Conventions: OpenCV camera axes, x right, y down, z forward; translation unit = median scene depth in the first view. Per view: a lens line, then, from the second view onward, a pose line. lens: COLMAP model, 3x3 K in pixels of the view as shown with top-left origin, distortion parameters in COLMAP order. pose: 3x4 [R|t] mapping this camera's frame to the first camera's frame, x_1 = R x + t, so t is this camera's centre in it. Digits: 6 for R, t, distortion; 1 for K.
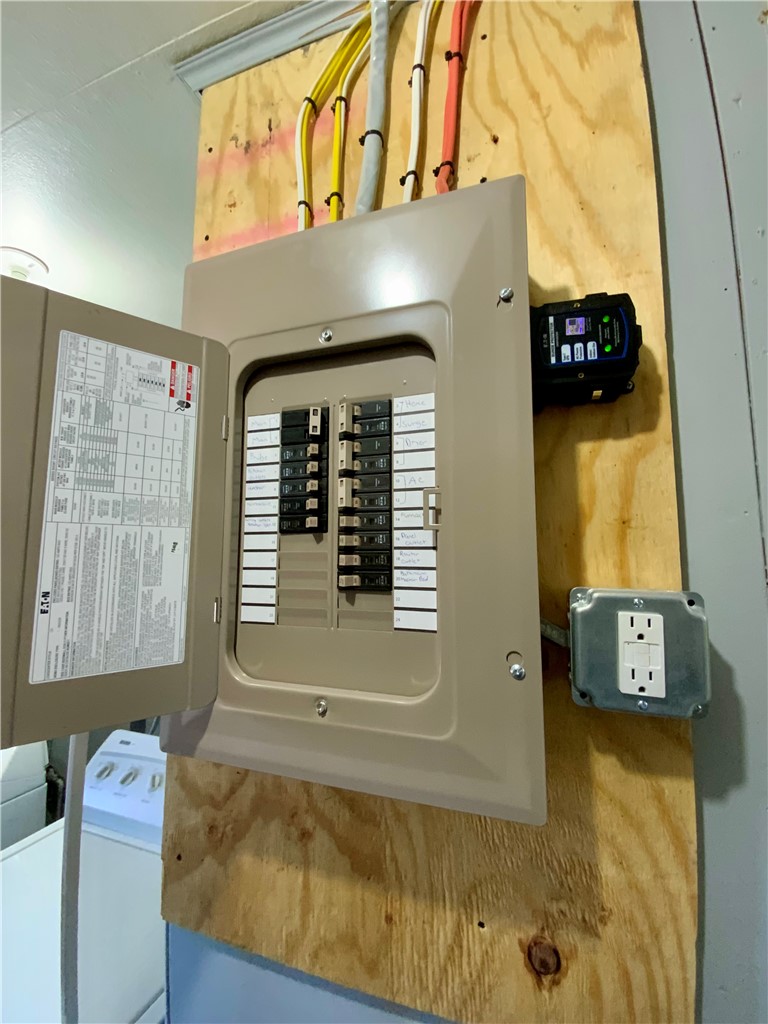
lens RADIAL K [[414.7, 0, 381.4], [0, 414.7, 509.3], [0, 0, 1]] dist [0.018646, -0.016334]
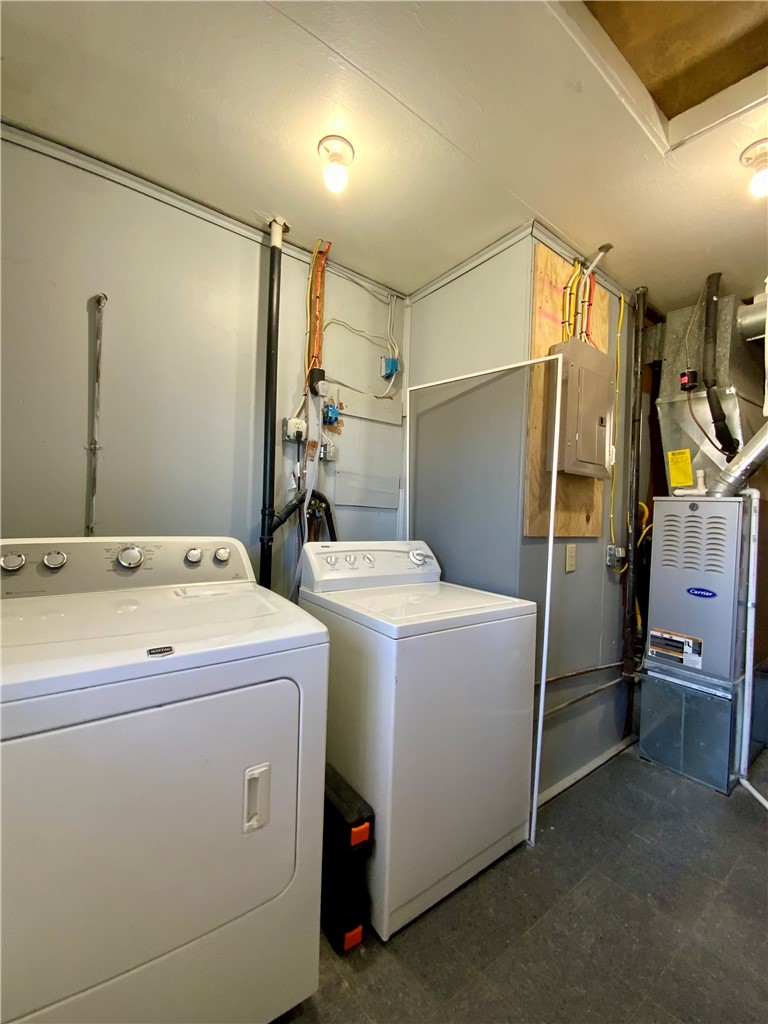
lens RADIAL K [[414.7, 0, 381.4], [0, 414.7, 509.3], [0, 0, 1]] dist [0.018646, -0.016334]
pose [[0.576057, 0.023181, 0.817081, -4.282124], [-0.119979, 0.991169, 0.056467, 0.841975], [-0.808556, -0.130560, 0.573751, 0.131570]]
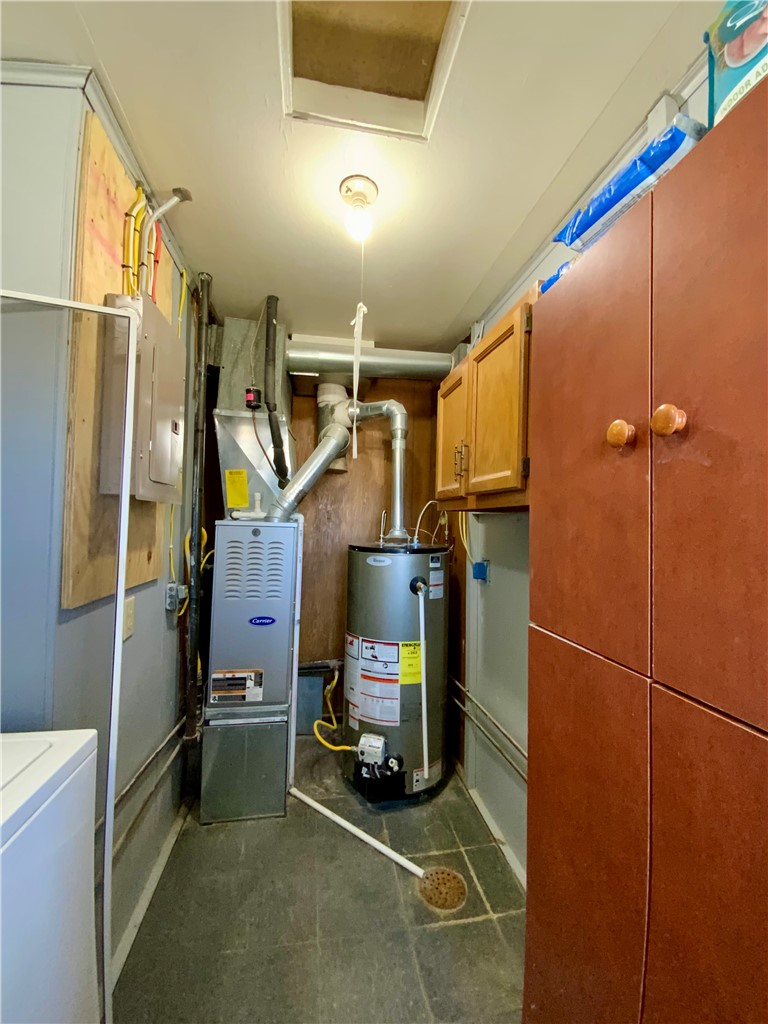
lens RADIAL K [[414.7, 0, 381.4], [0, 414.7, 509.3], [0, 0, 1]] dist [0.018646, -0.016334]
pose [[-0.467973, 0.011442, 0.883669, -3.150134], [-0.112564, 0.991000, -0.072443, 0.614312], [-0.876545, -0.133370, -0.462473, 0.810281]]
